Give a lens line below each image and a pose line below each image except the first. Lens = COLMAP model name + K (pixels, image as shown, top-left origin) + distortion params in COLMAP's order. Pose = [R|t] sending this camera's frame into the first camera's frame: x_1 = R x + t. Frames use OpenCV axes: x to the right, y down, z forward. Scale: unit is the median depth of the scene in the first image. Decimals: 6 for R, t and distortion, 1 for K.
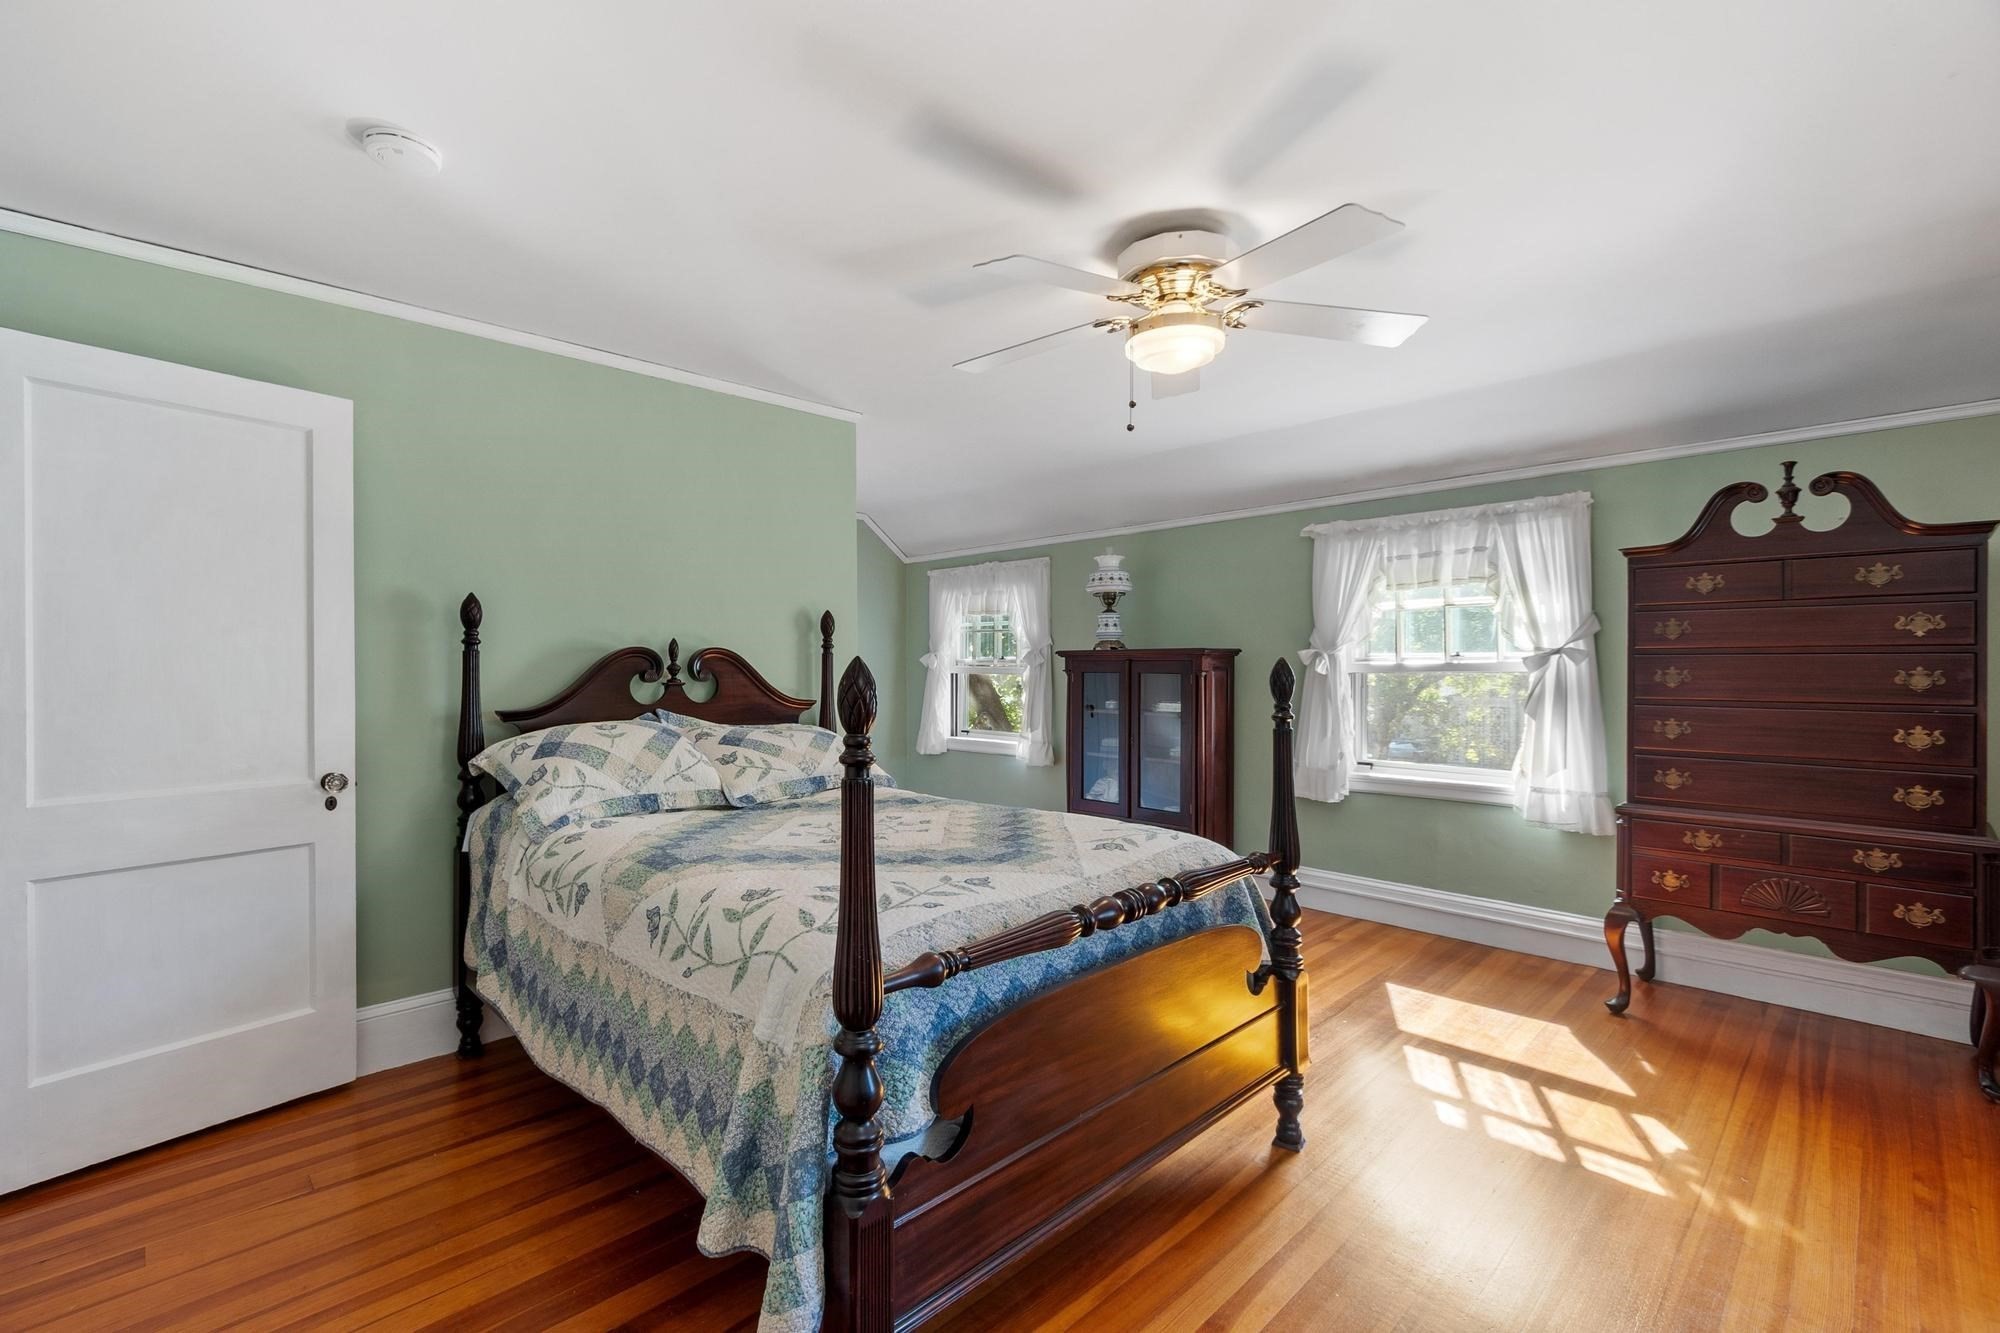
lens RADIAL K [[875.6, 0, 915.7], [0, 875.6, 666.4], [0, 0, 1]] dist [-0.000692, -0.000341]
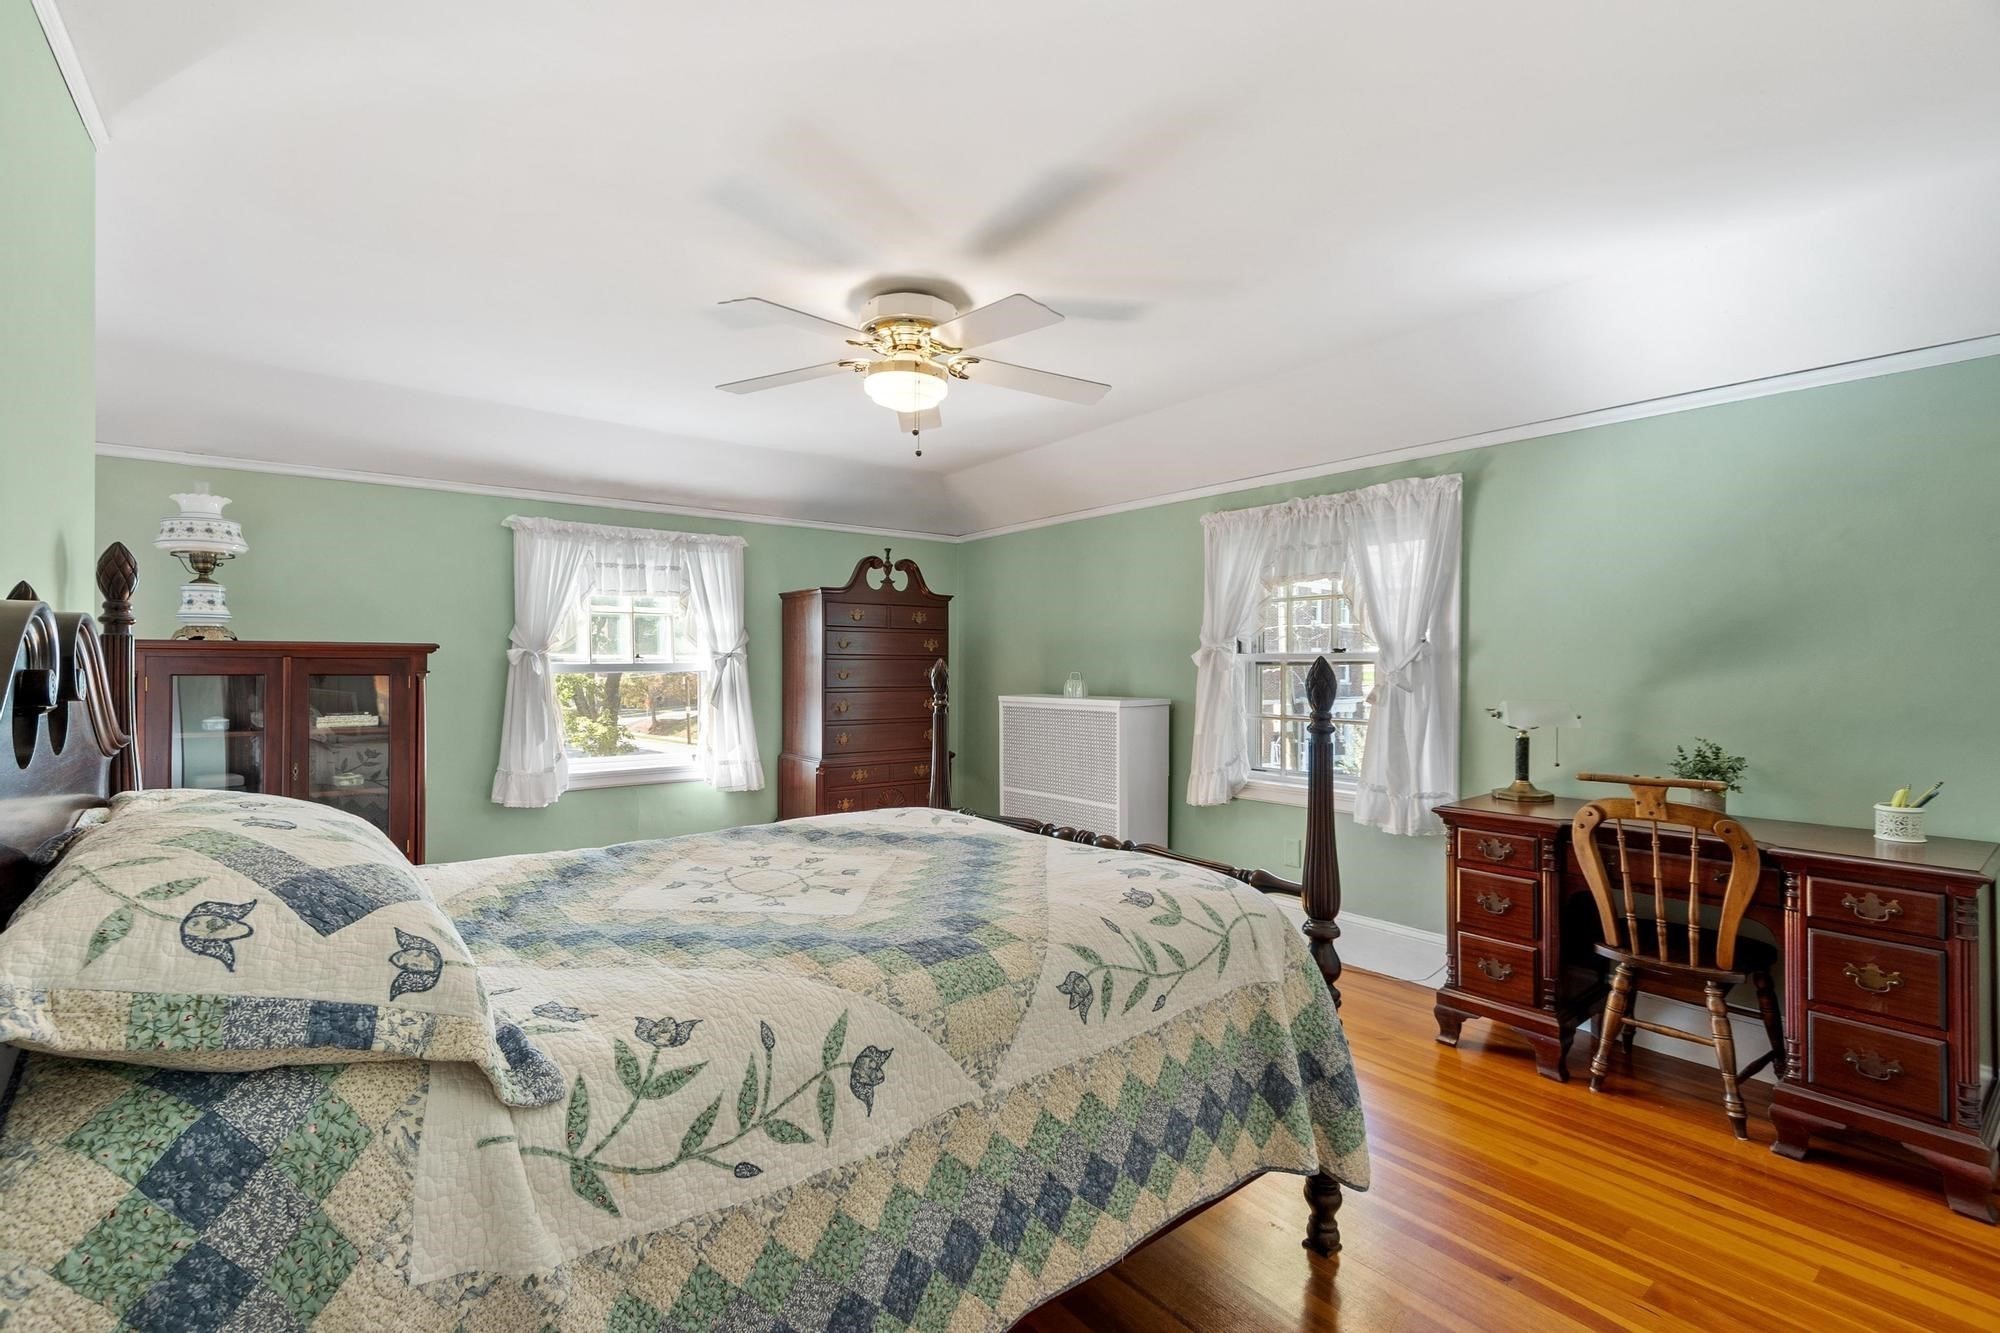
lens RADIAL K [[867.5, 0, 1000.0], [0, 867.5, 666.5], [0, 0, 1]] dist [0.000556, 0.000059]
pose [[0.068495, 0.002613, 0.997648, -0.525852], [0.000030, 0.999997, -0.002621, 0.002934], [-0.997651, 0.000210, 0.068495, 0.498650]]
